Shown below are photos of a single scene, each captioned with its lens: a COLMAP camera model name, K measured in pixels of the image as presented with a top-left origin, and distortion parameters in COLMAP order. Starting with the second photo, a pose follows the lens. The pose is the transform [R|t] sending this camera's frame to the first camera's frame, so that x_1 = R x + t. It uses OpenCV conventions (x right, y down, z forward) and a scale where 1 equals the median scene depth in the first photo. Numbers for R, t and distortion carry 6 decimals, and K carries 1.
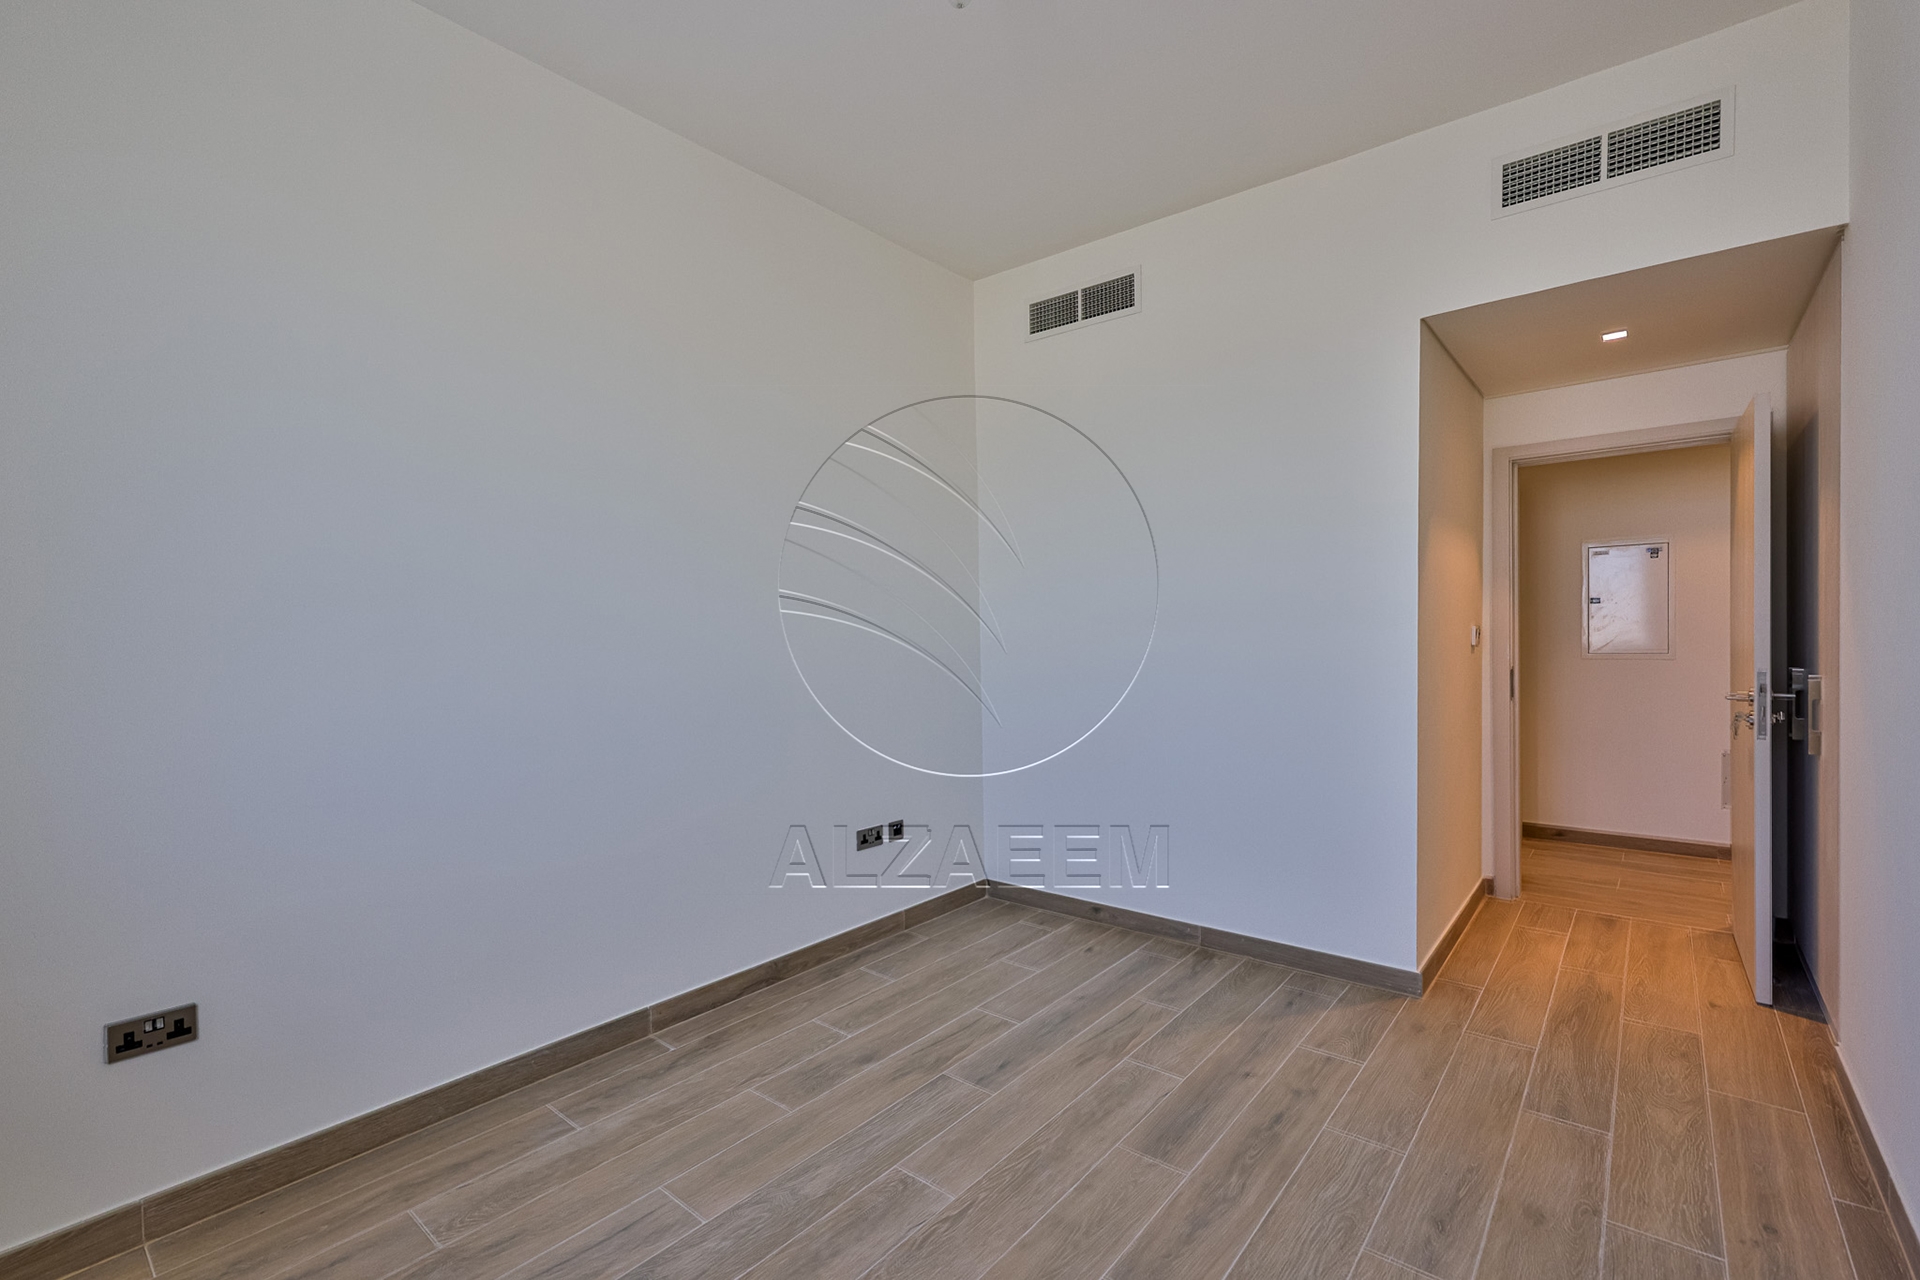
lens RADIAL K [[816.1, 0, 954.6], [0, 816.1, 648.5], [0, 0, 1]] dist [-0.000235, -0.000294]
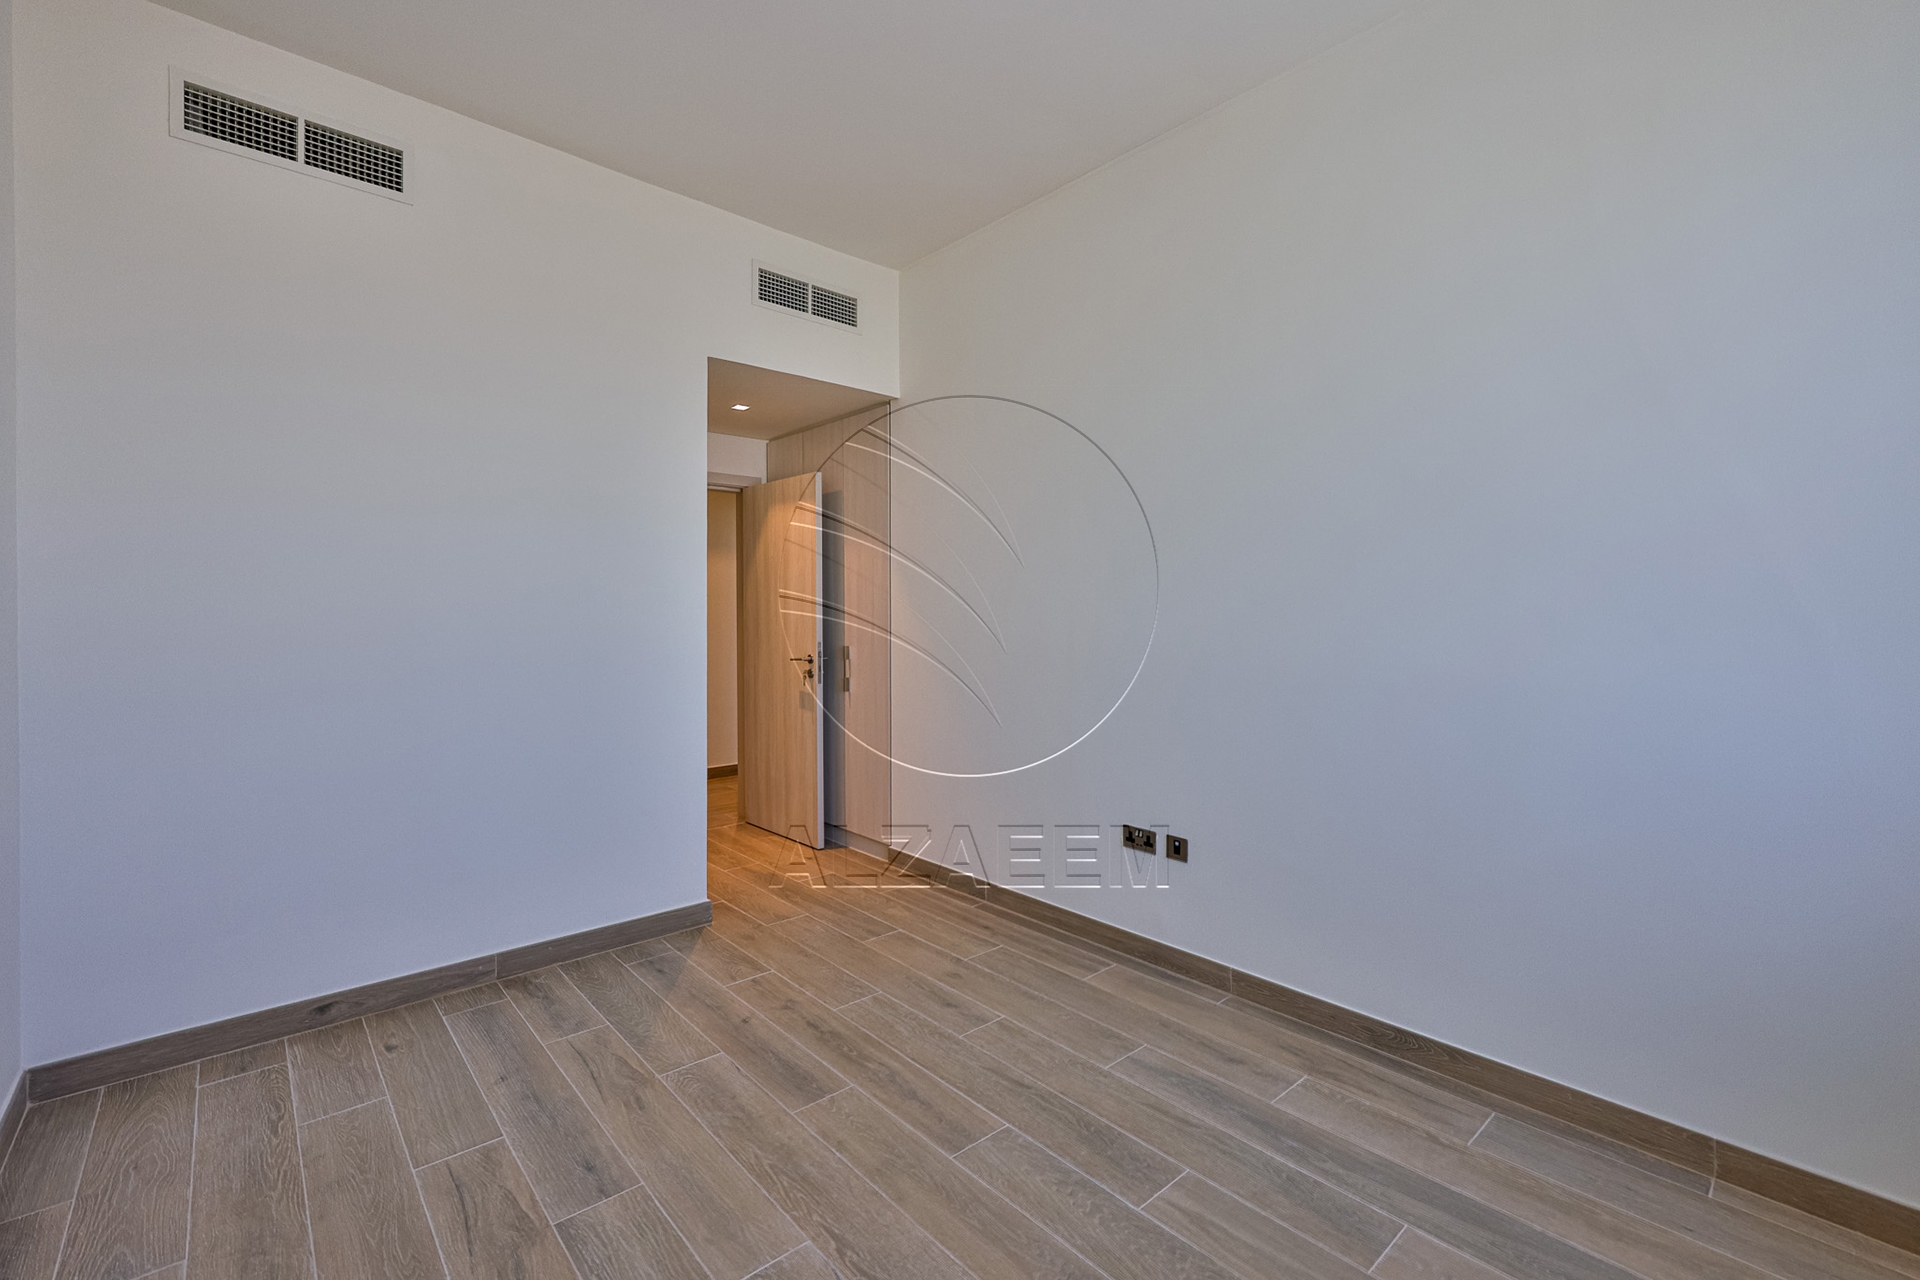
lens RADIAL K [[816.1, 0, 953.5], [0, 816.1, 623.0], [0, 0, 1]] dist [-0.000235, -0.000294]
pose [[0.170889, 0.005890, 0.985273, -0.636649], [0.015841, 0.999836, -0.008724, 0.005085], [-0.985163, 0.017099, 0.170768, 0.505629]]
